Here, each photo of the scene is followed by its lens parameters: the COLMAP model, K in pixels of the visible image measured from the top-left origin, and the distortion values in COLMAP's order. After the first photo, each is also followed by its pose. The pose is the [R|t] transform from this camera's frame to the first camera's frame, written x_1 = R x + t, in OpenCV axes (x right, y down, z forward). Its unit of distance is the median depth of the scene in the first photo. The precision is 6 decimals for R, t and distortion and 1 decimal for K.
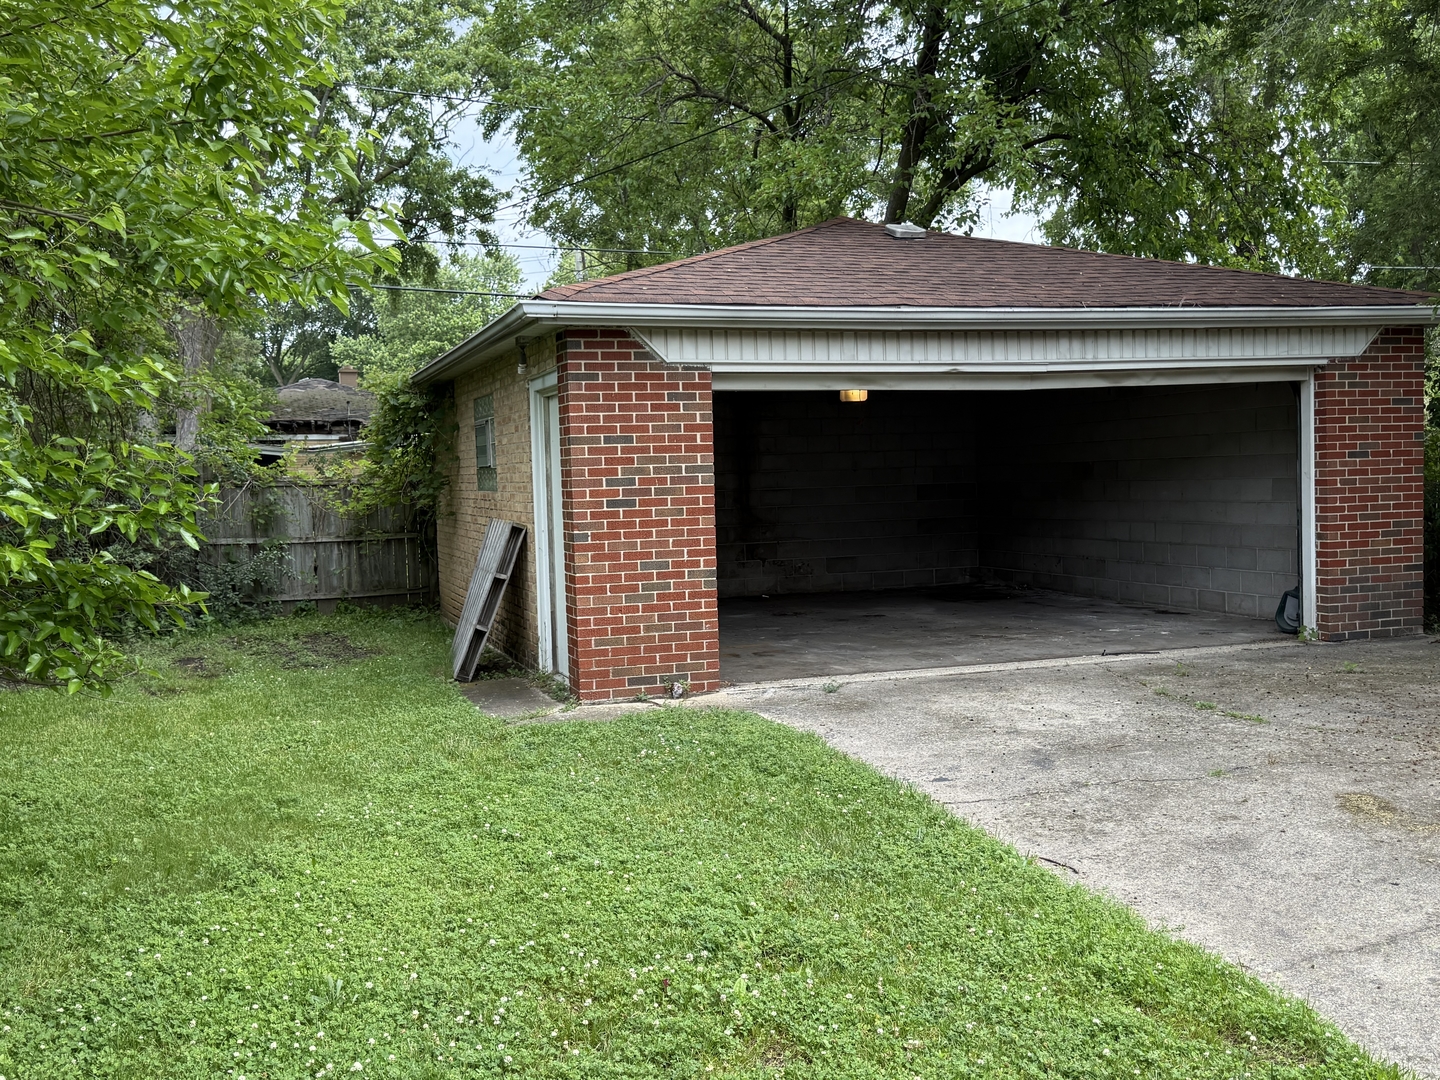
lens RADIAL K [[1405.3, 0, 720.0], [0, 1405.3, 540.0], [0, 0, 1]] dist [0.007311, -0.003805]
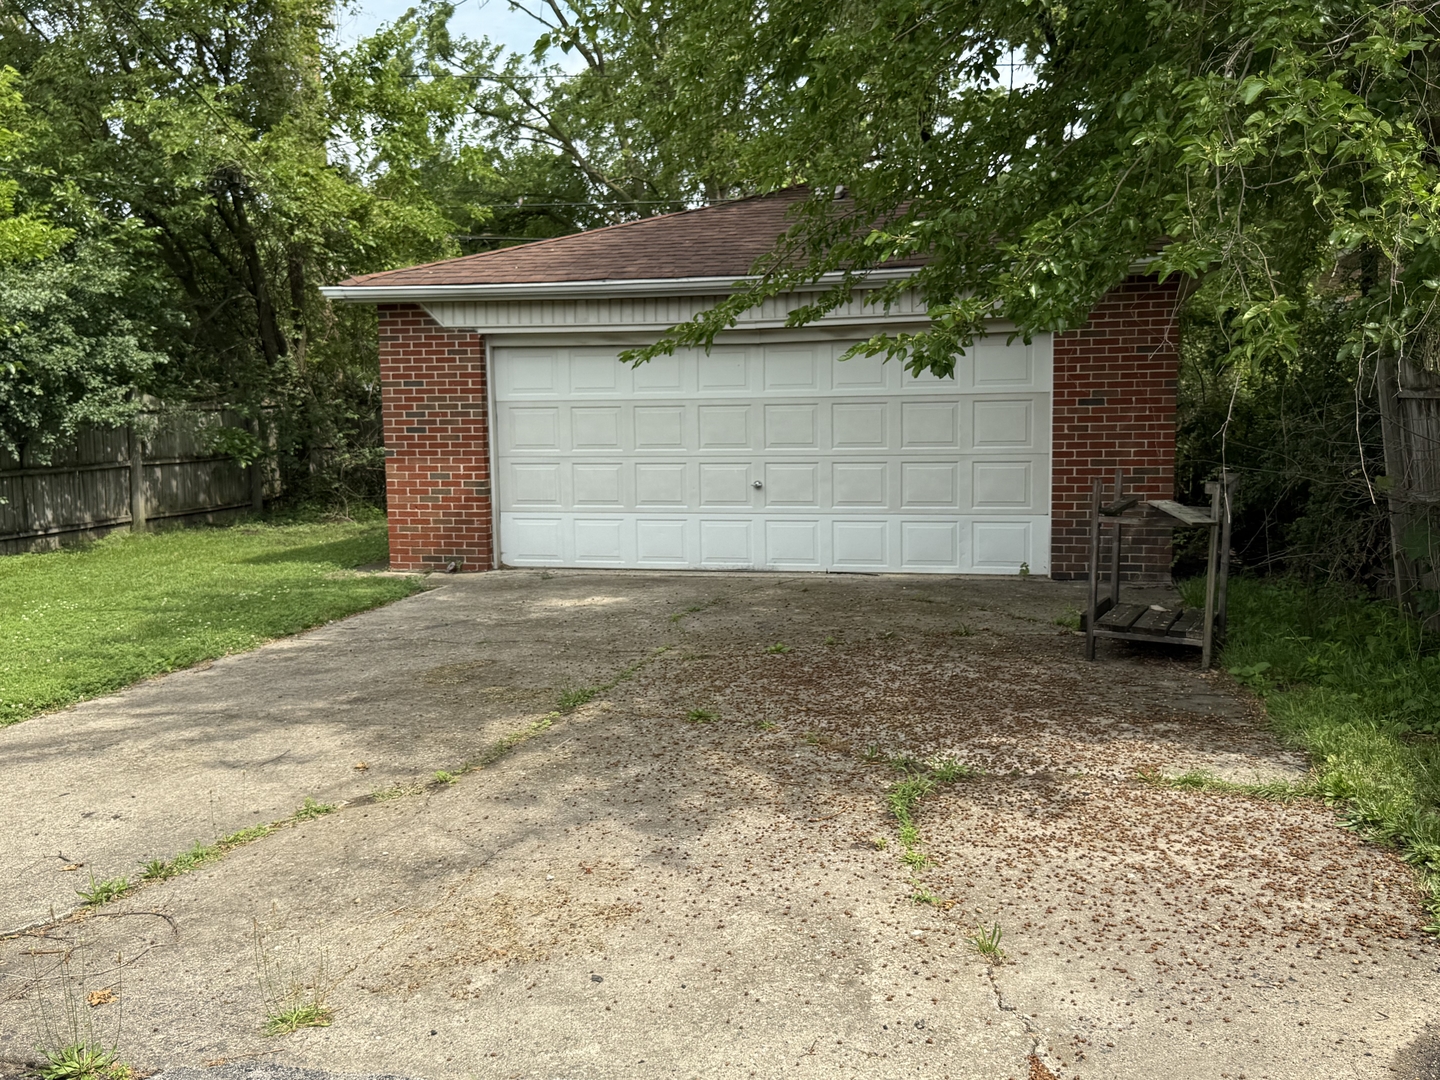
lens RADIAL K [[1405.3, 0, 720.0], [0, 1405.3, 540.0], [0, 0, 1]] dist [0.007311, -0.003805]
pose [[0.858686, 0.063798, -0.508515, 0.897835], [-0.041377, 0.997613, 0.055290, -0.006613], [0.510829, -0.026436, 0.859276, -0.042433]]
